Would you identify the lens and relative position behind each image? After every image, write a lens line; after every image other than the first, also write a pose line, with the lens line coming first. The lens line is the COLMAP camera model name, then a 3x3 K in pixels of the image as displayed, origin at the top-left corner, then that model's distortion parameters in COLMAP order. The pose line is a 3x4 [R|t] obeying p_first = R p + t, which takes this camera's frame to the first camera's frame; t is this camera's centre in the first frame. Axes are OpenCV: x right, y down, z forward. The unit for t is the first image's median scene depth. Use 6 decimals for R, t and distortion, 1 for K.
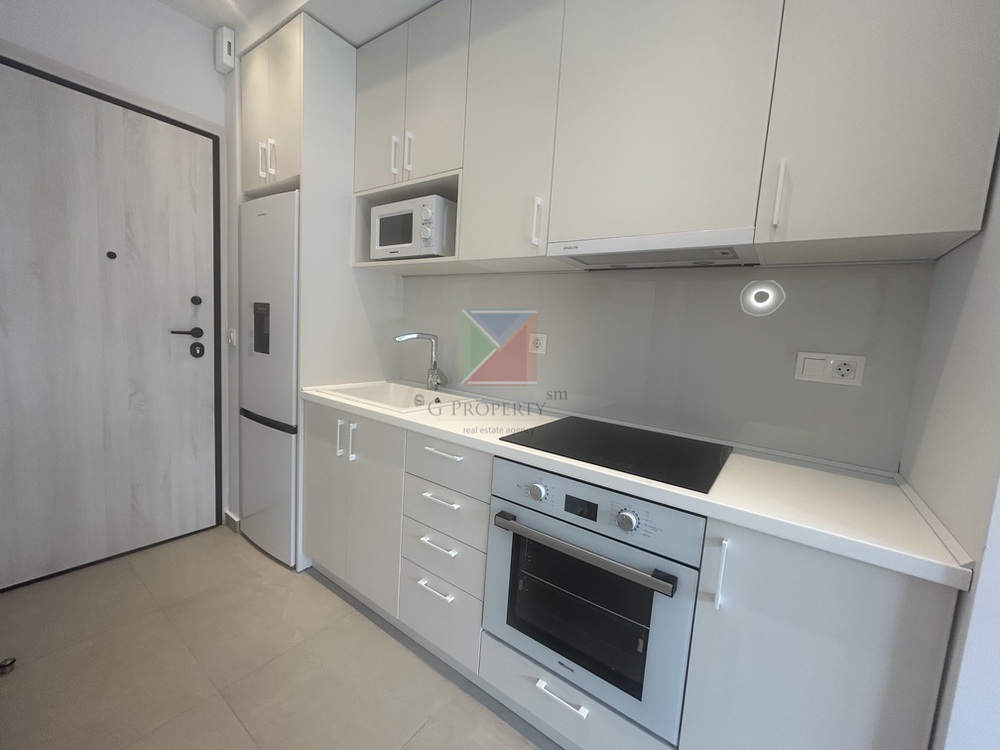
lens RADIAL K [[401.4, 0, 500.5], [0, 401.4, 374.0], [0, 0, 1]] dist [0.000028, -0.000066]
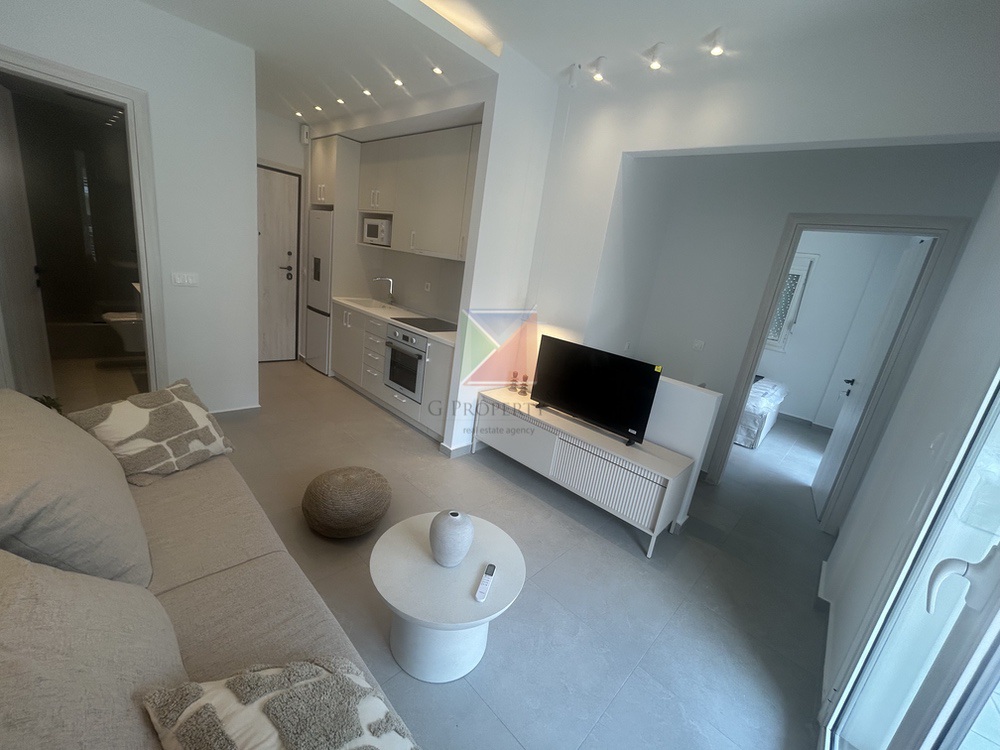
lens RADIAL K [[401.4, 0, 500.9], [0, 401.4, 372.0], [0, 0, 1]] dist [0.000028, -0.000066]
pose [[0.987873, 0.110181, -0.109396, 0.827738], [-0.094096, 0.985290, 0.142651, 0.040830], [0.123504, -0.130628, 0.983709, -1.311790]]
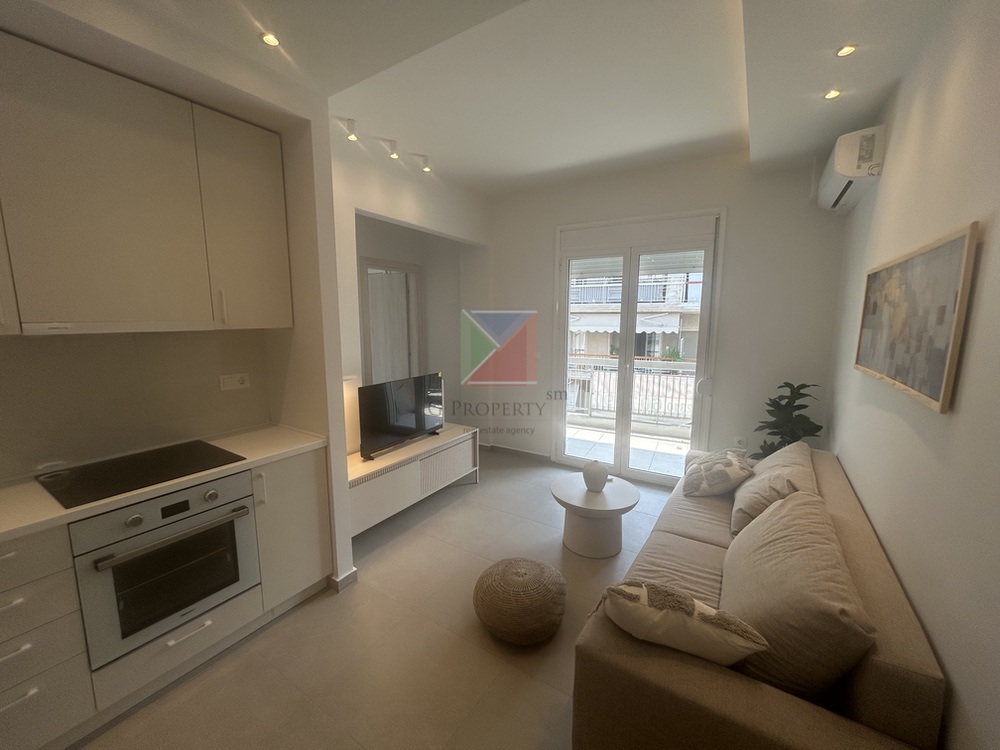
lens RADIAL K [[401.4, 0, 501.7], [0, 401.4, 373.7], [0, 0, 1]] dist [0.000028, -0.000066]
pose [[-0.046054, -0.208748, 0.976884, -0.758759], [0.104083, 0.971597, 0.212525, -0.222105], [-0.993502, 0.111464, -0.023019, -0.157592]]
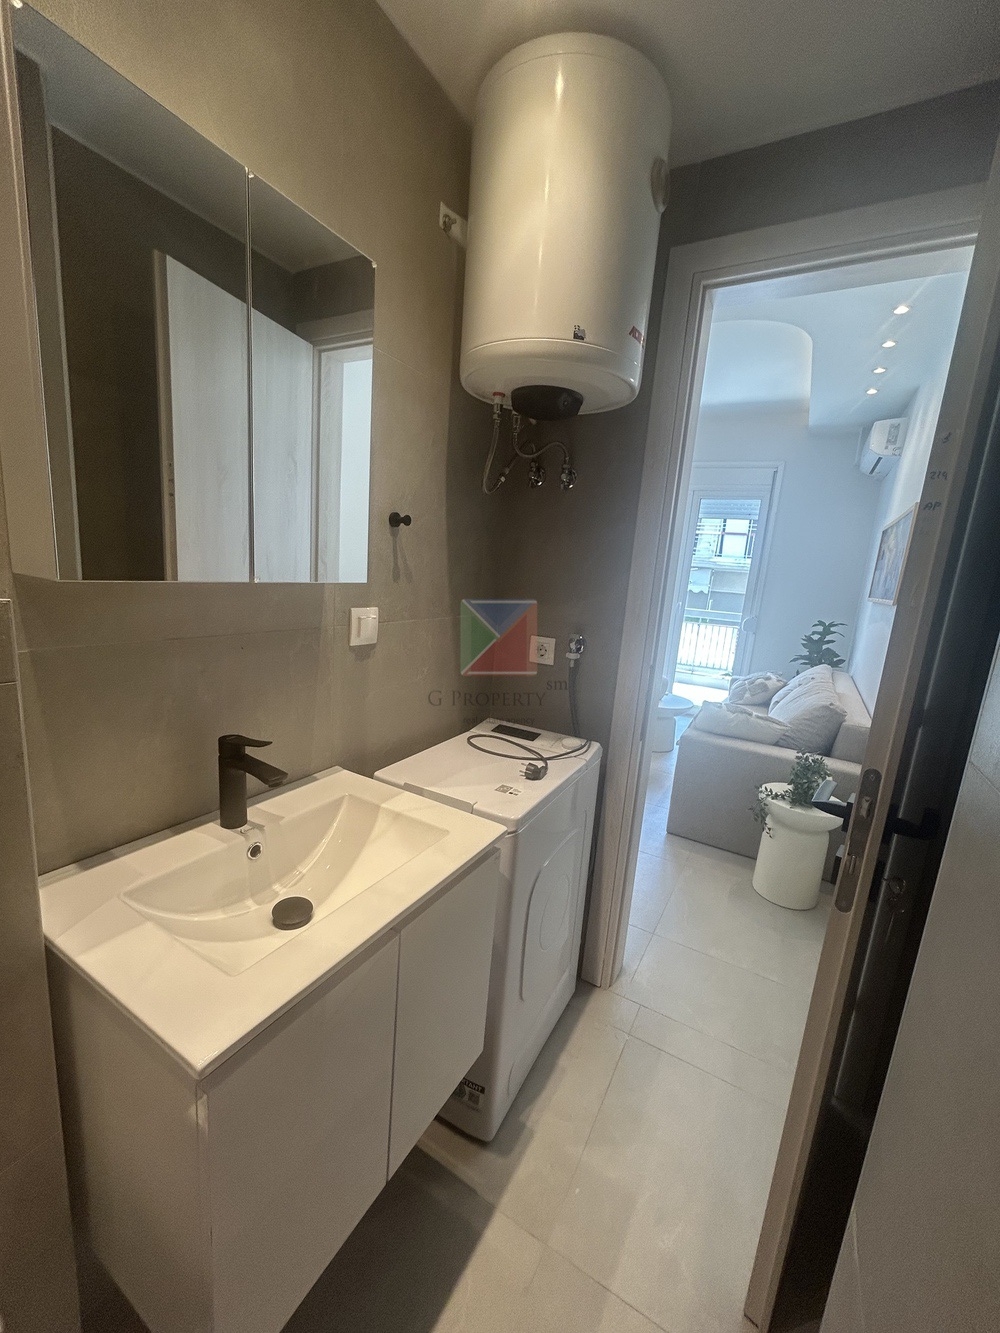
lens RADIAL K [[535.0, 0, 503.1], [0, 535.0, 666.0], [0, 0, 1]] dist [0.000028, -0.000066]
pose [[-0.101278, -0.262228, 0.959677, -1.569944], [0.024017, 0.963711, 0.265865, -0.225454], [-0.994568, 0.049975, -0.091304, 0.398911]]
